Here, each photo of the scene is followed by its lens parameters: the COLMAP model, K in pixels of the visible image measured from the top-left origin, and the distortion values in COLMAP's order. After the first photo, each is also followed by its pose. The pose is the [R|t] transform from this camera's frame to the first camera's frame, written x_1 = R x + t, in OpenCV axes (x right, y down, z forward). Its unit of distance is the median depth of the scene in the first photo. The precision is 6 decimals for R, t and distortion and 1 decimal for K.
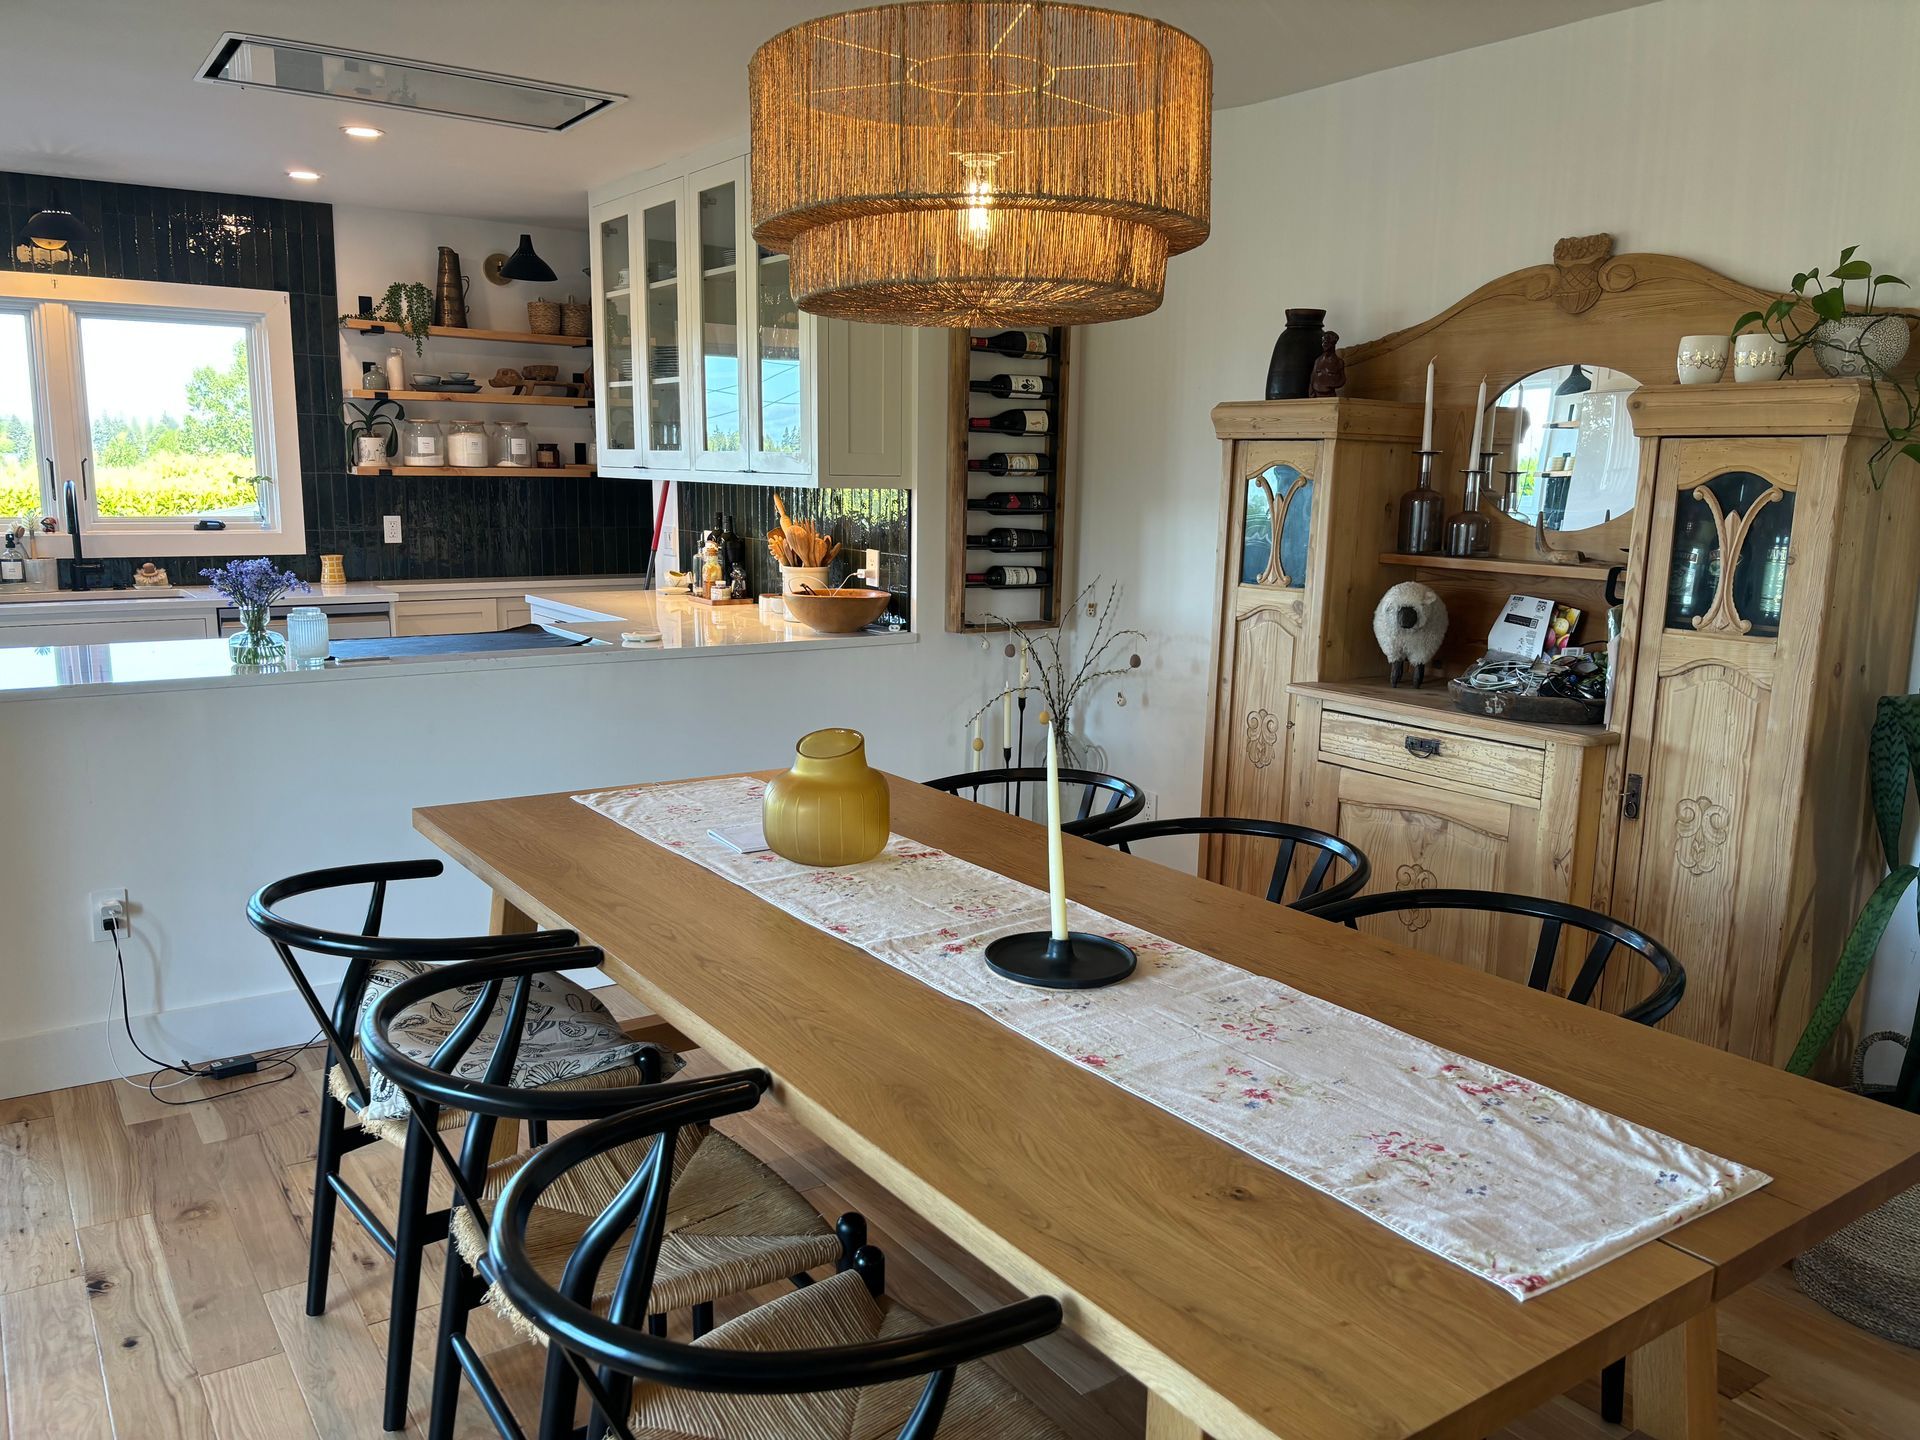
lens RADIAL K [[1441.4, 0, 967.1], [0, 1441.4, 727.2], [0, 0, 1]] dist [0.049300, -0.066600]
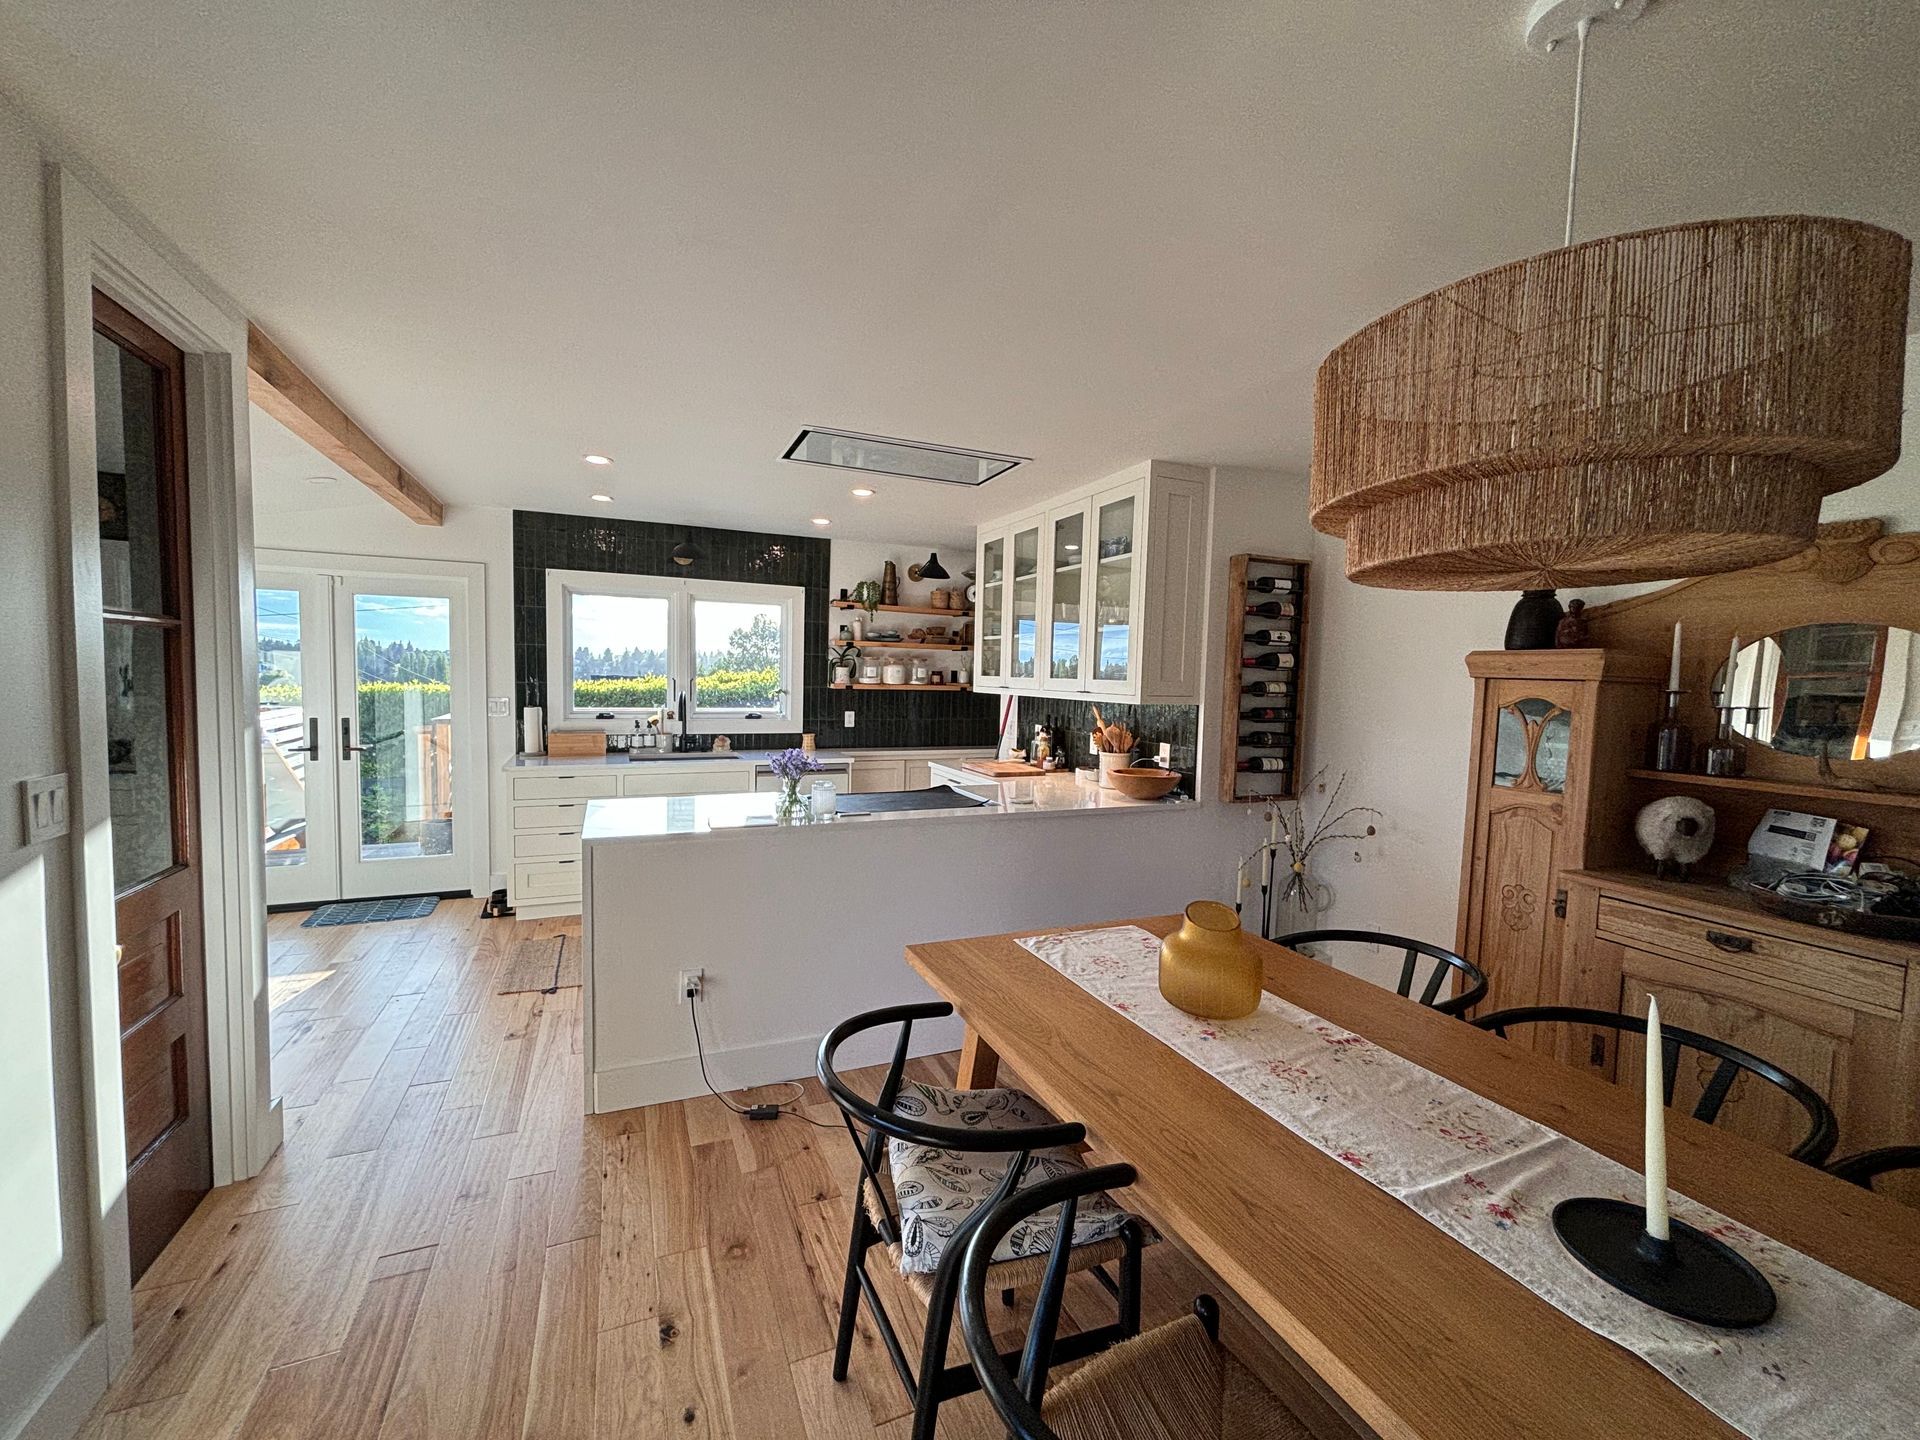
lens RADIAL K [[770.1, 0, 961.5], [0, 770.1, 720.9], [0, 0, 1]] dist [0.002211, -0.000895]
pose [[0.982028, 0.019400, -0.187737, -0.129240], [-0.041910, 0.992284, -0.116691, -0.046473], [0.184024, 0.122462, 0.975263, 0.181654]]
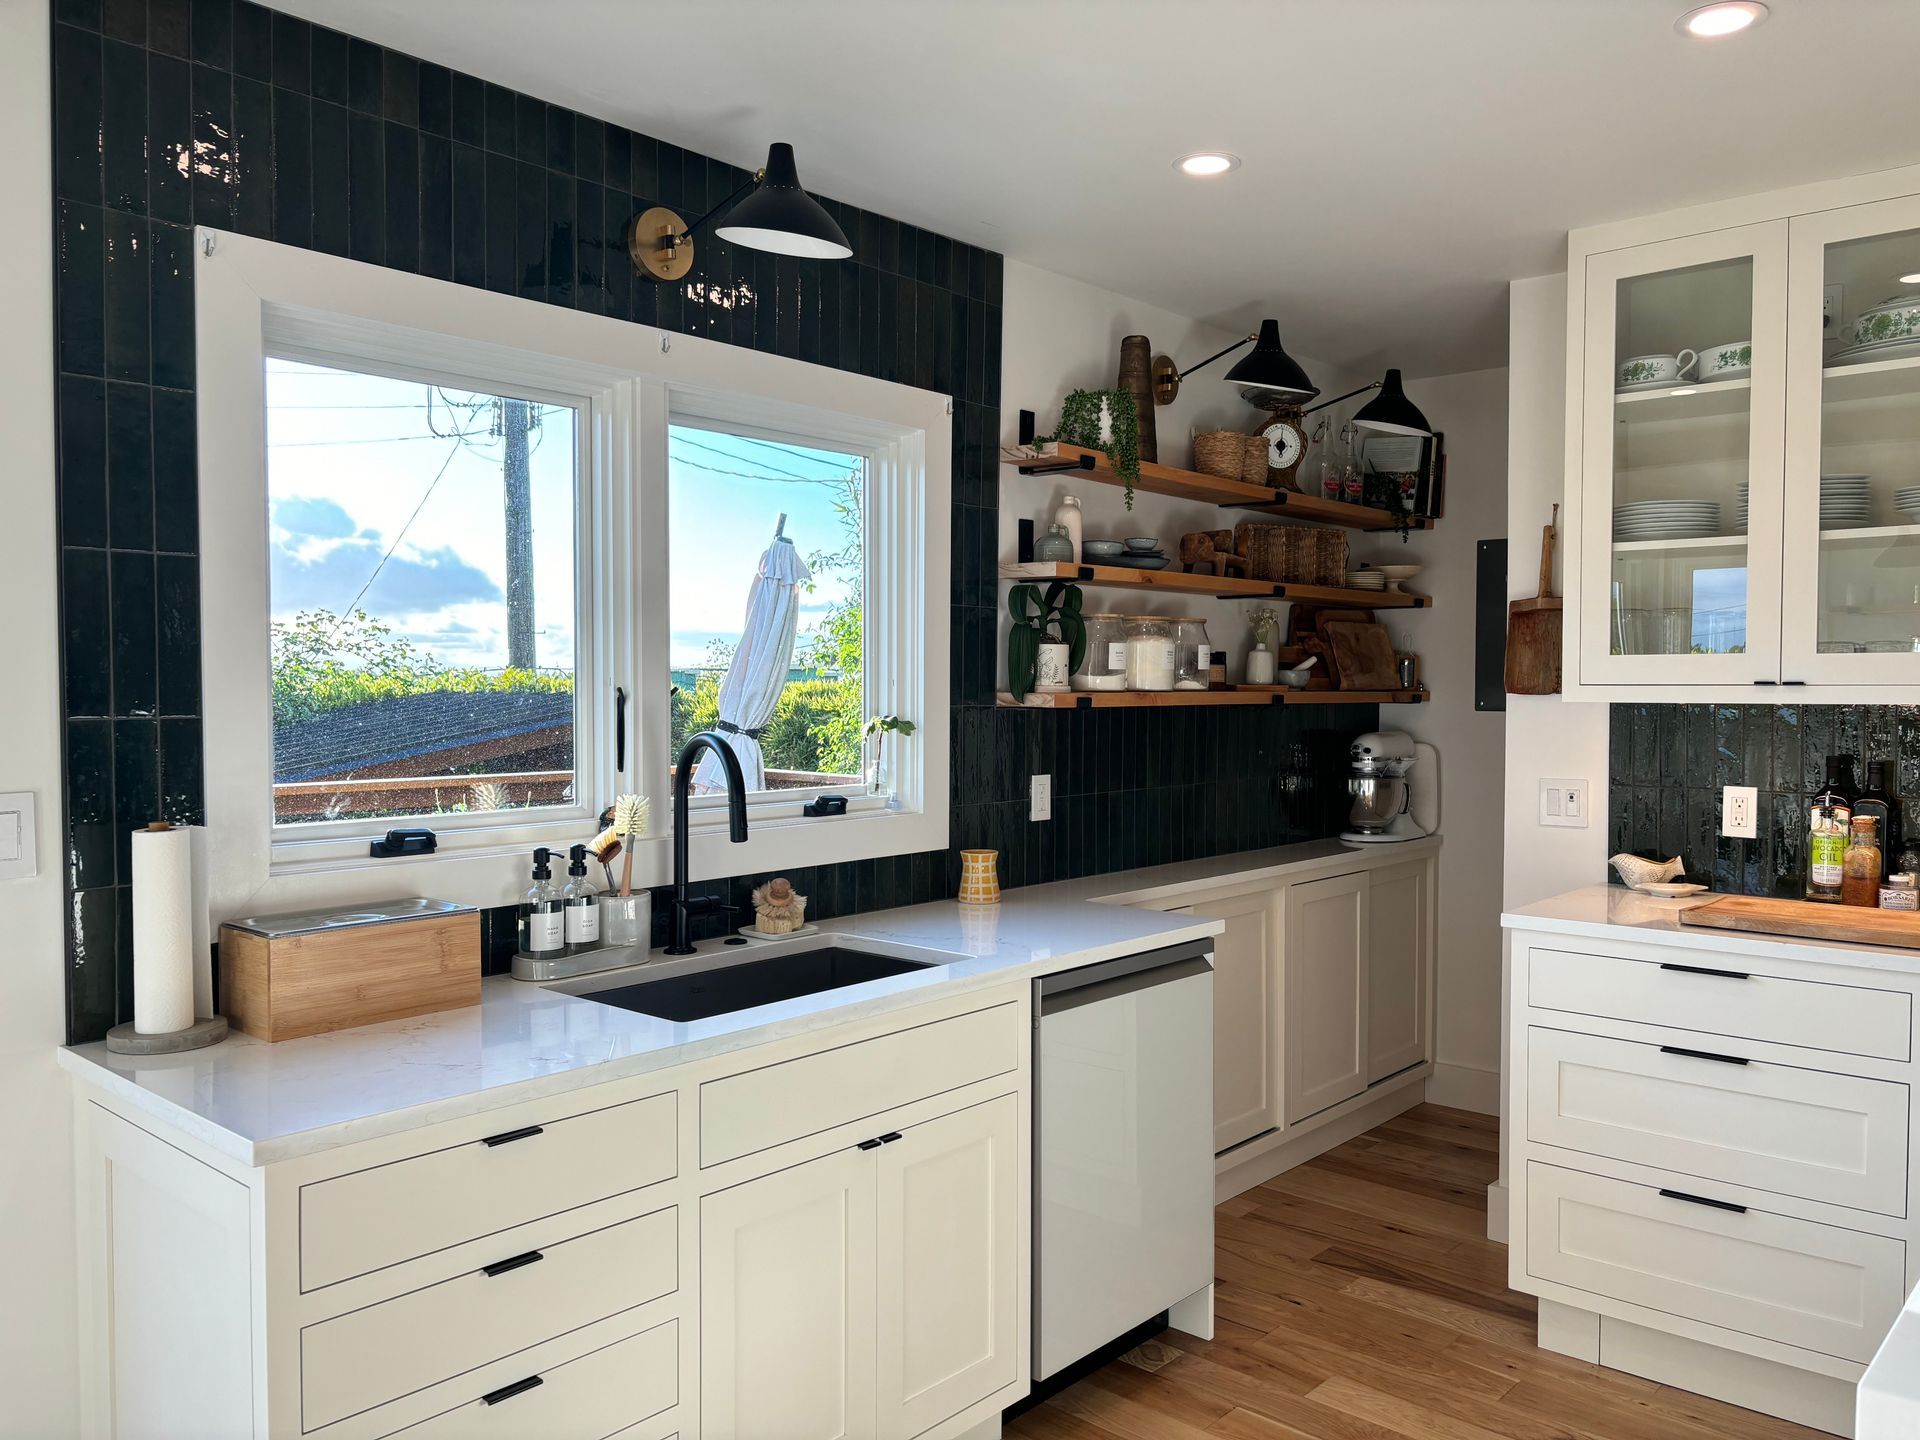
lens RADIAL K [[1441.4, 0, 947.6], [0, 1441.4, 740.0], [0, 0, 1]] dist [0.049300, -0.066600]
pose [[0.973727, -0.025228, 0.226315, -0.789576], [0.056135, 0.989767, -0.131189, -0.120059], [-0.220690, 0.140447, 0.965179, 0.622928]]
